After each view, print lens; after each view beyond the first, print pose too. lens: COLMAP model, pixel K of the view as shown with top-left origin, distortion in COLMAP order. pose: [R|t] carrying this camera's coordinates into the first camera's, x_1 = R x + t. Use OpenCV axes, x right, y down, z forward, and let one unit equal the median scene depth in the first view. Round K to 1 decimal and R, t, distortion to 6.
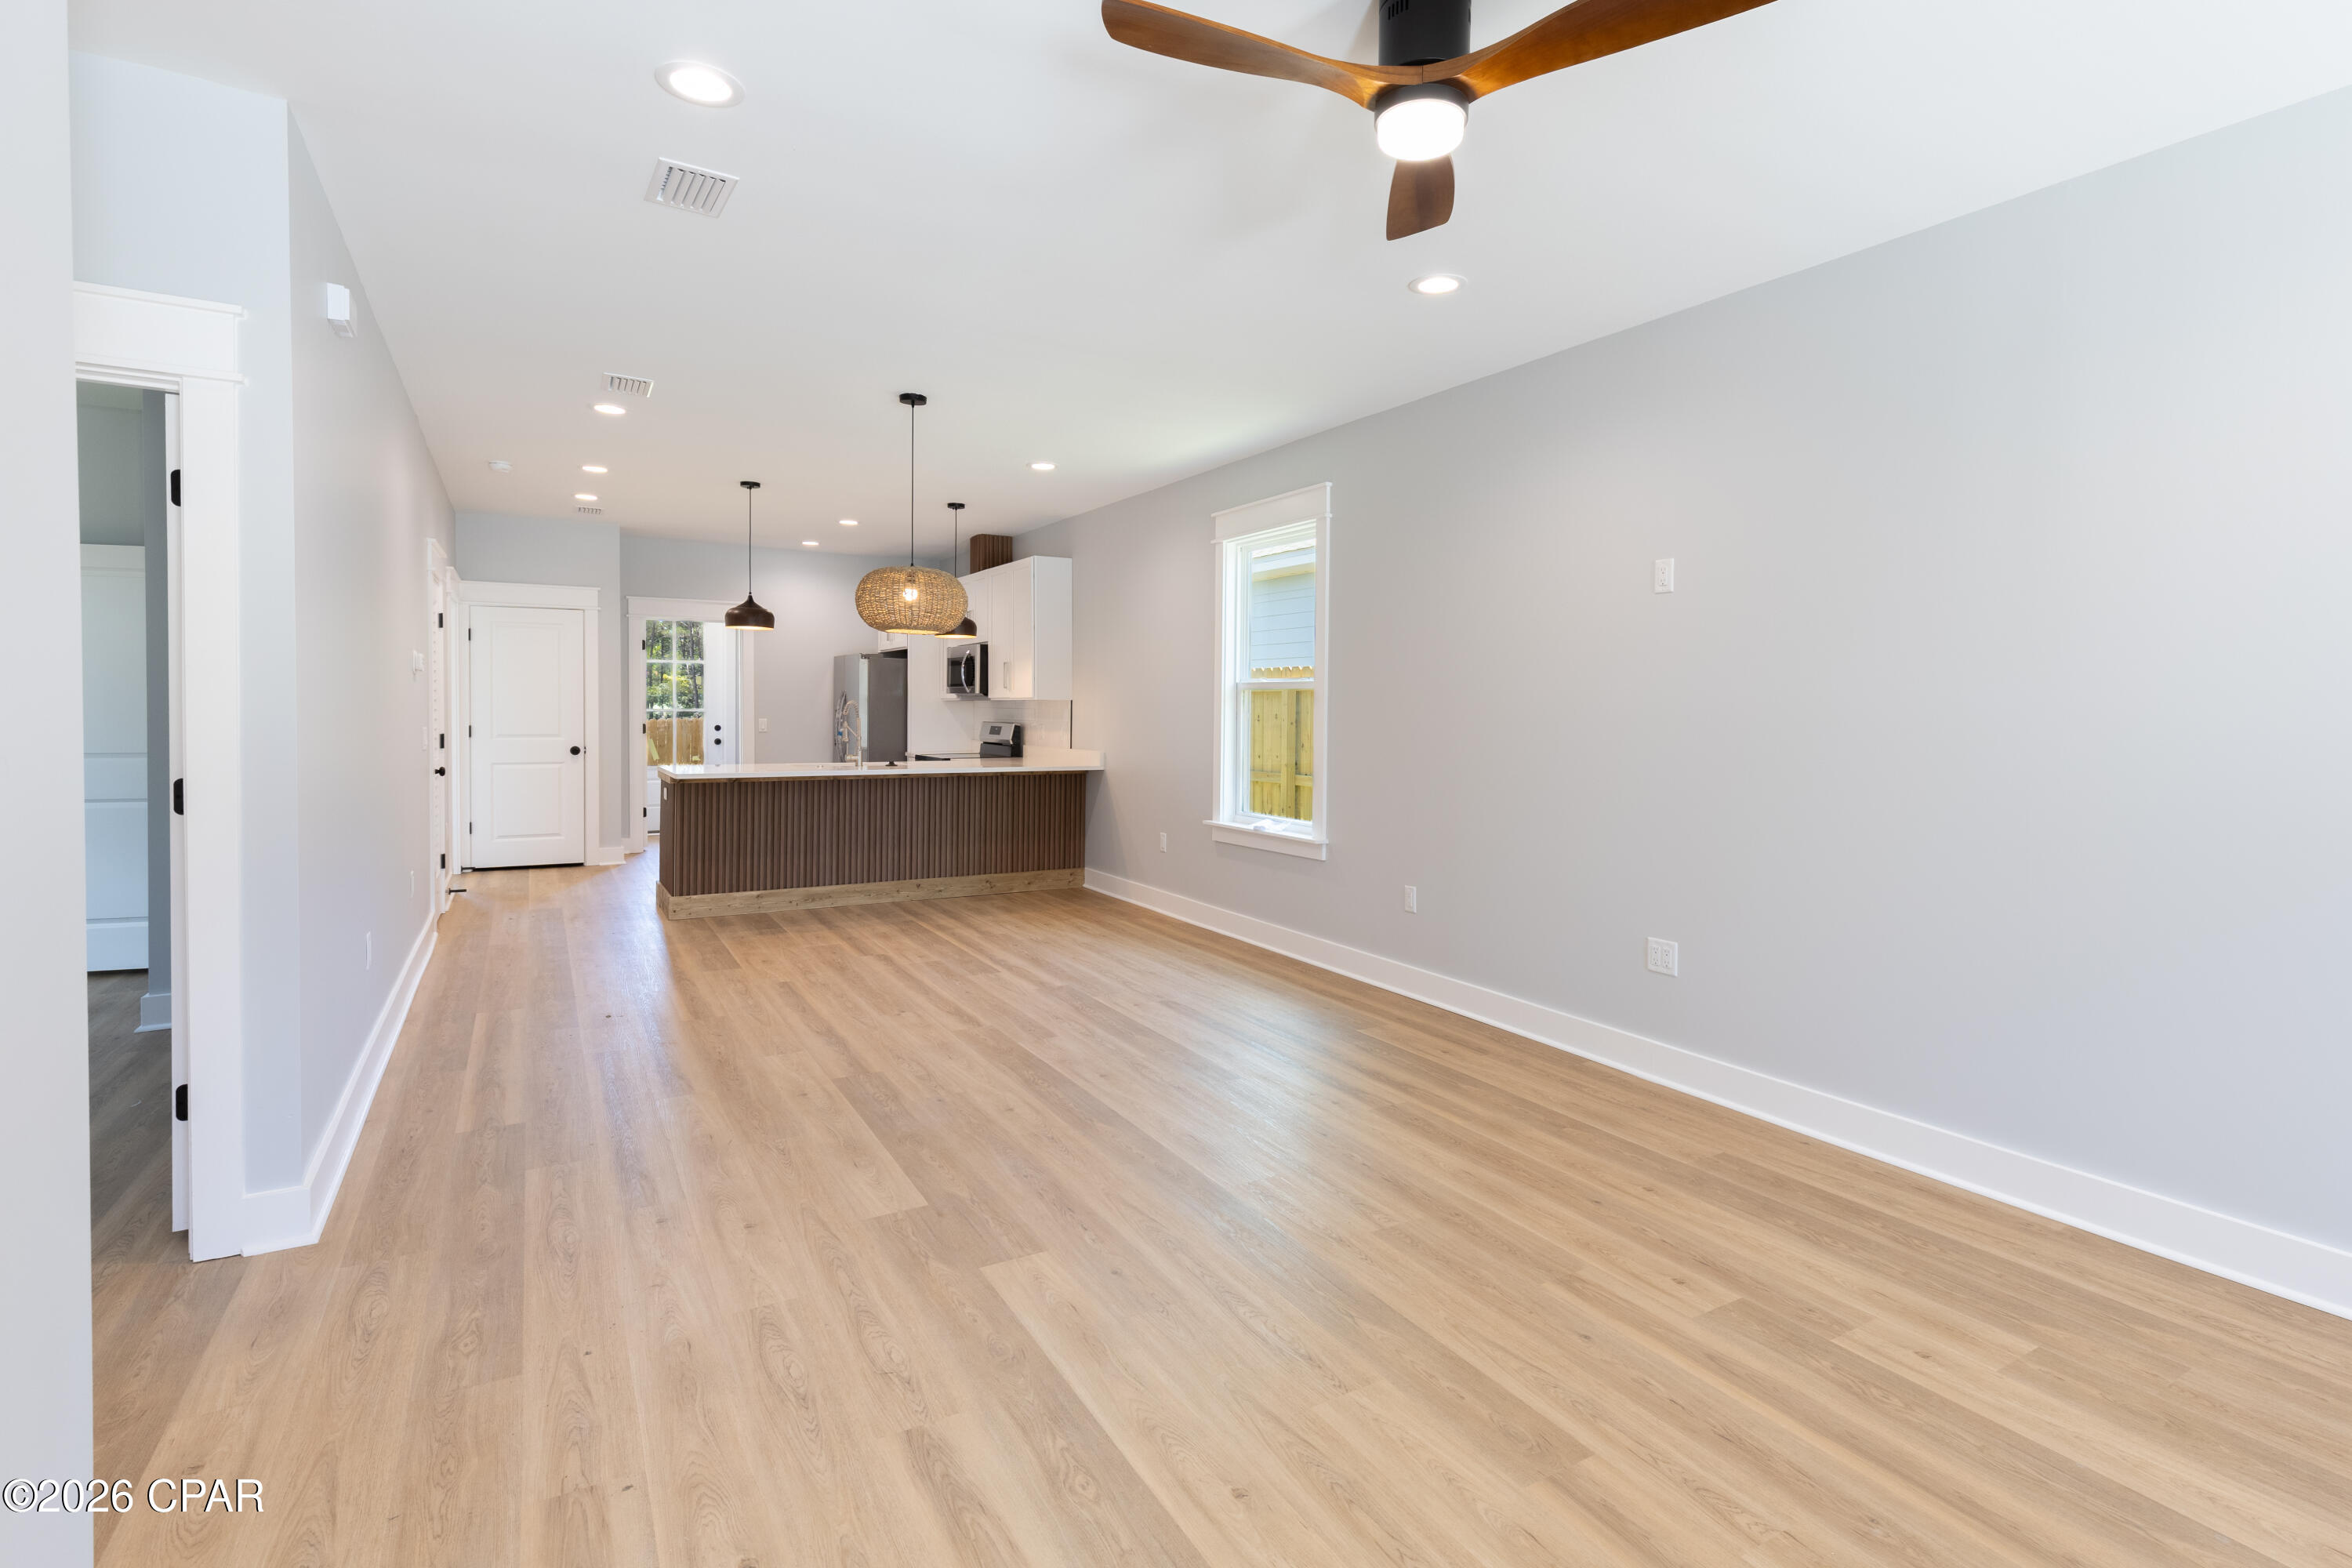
lens RADIAL K [[1027.7, 0, 1196.9], [0, 1027.7, 735.0], [0, 0, 1]] dist [0.001128, 0.000040]
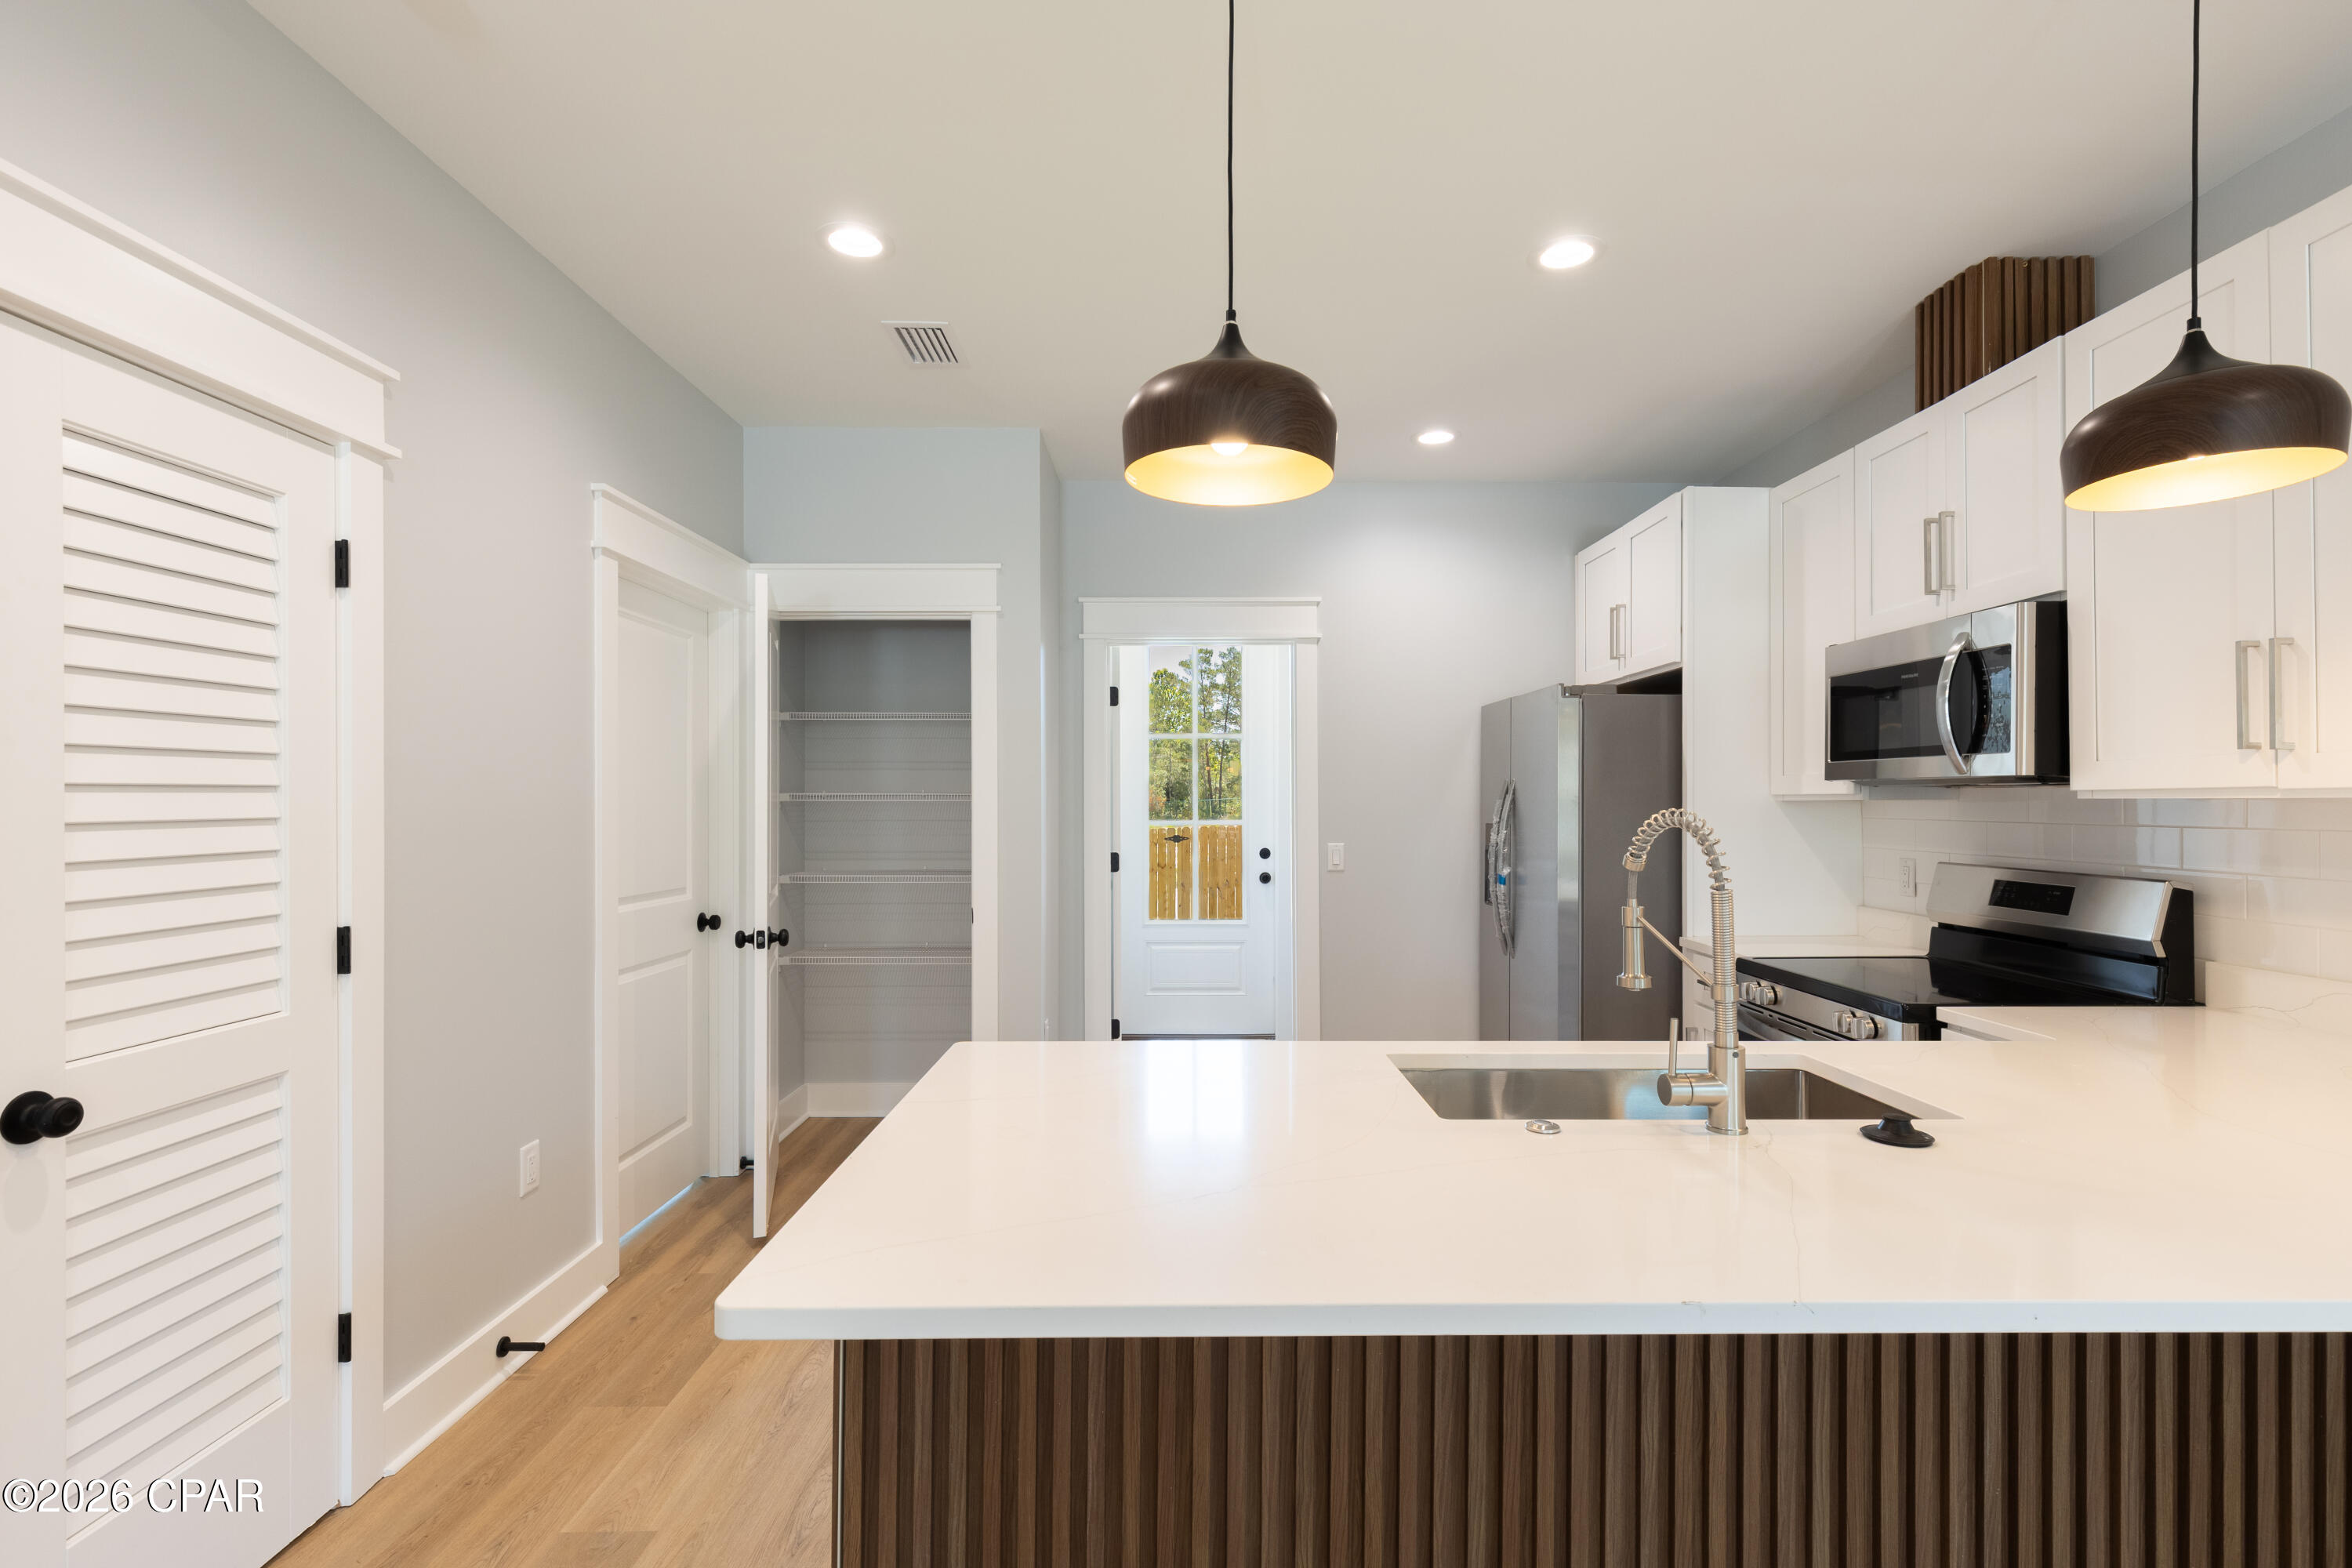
lens RADIAL K [[1088.0, 0, 1185.1], [0, 1088.0, 793.9], [0, 0, 1]] dist [0.005444, 0.000026]
pose [[0.849396, -0.013019, -0.527596, -0.291306], [-0.007090, 0.999324, -0.036073, -0.026360], [0.527709, 0.034381, 0.848729, 0.722934]]
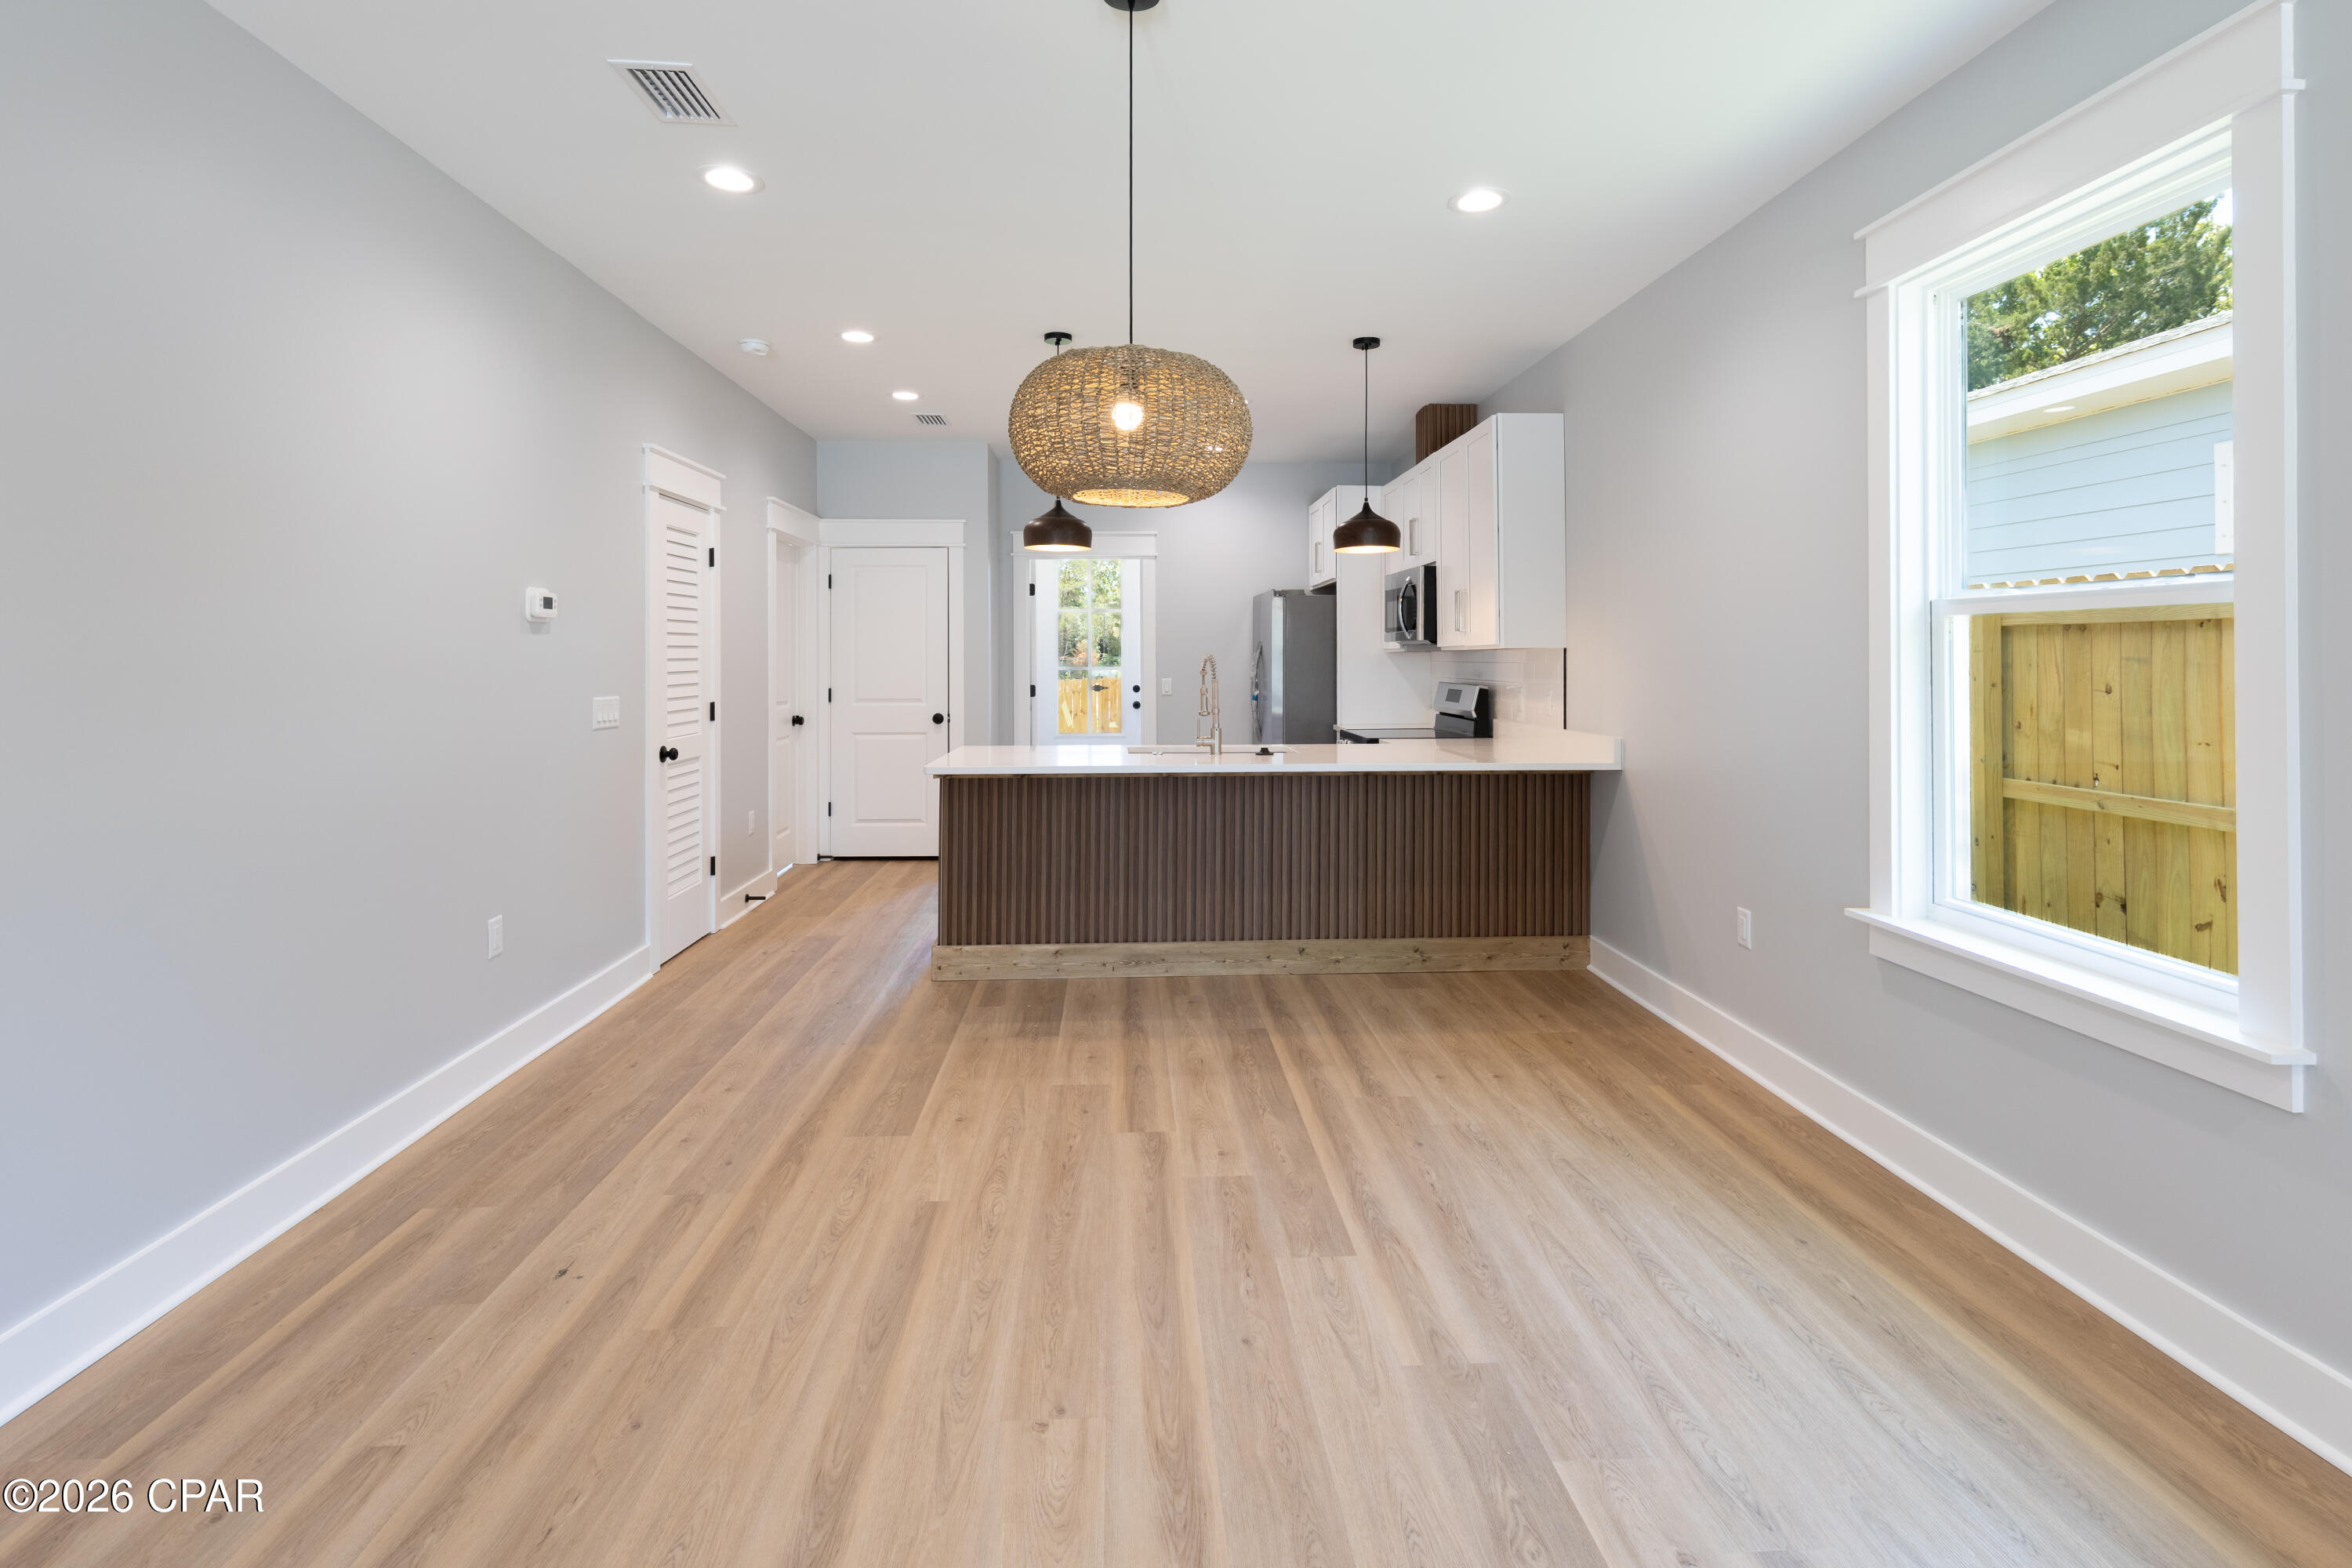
lens RADIAL K [[1082.7, 0, 1204.5], [0, 1082.7, 649.4], [0, 0, 1]] dist [0.001730, -0.000283]
pose [[0.887248, -0.014258, -0.461072, -0.019042], [-0.002987, 0.999324, -0.036651, -0.010182], [0.461283, 0.033896, 0.886605, 0.373719]]
